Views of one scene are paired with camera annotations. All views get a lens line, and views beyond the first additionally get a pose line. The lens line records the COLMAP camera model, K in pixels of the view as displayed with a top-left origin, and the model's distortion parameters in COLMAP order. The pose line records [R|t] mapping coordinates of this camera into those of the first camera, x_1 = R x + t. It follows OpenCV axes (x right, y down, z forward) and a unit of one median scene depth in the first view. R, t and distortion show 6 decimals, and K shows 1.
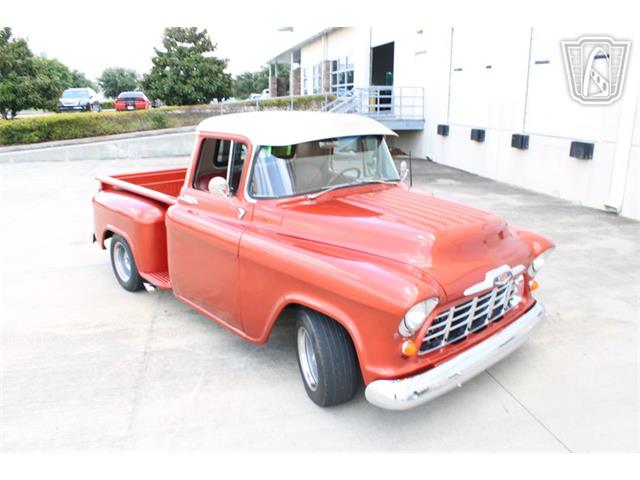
lens RADIAL K [[541.0, 0, 319.8], [0, 541.0, 240.1], [0, 0, 1]] dist [-0.163089, 0.172584]
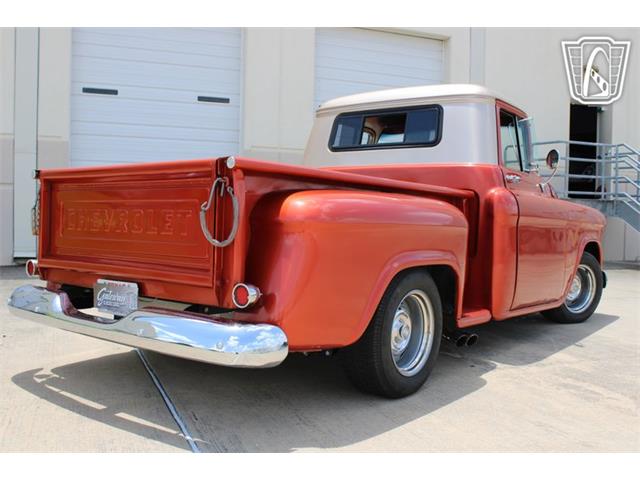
lens RADIAL K [[661.5, 0, 322.3], [0, 661.5, 238.9], [0, 0, 1]] dist [-0.130134, 0.159658]
pose [[-0.165759, -0.038985, 0.985395, -0.304046], [0.233898, 0.969152, 0.077687, -0.033959], [-0.958027, 0.243360, -0.151528, 0.374363]]
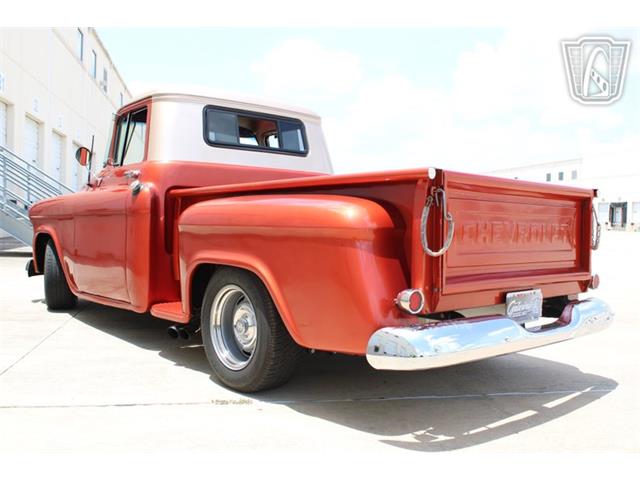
lens RADIAL K [[619.4, 0, 320.9], [0, 619.4, 240.0], [0, 0, 1]] dist [-0.107767, 0.014589]
pose [[-0.999387, -0.031735, 0.014806, -0.067044], [-0.026082, 0.956669, 0.290009, -0.084619], [-0.023368, 0.289445, -0.956909, 0.565735]]
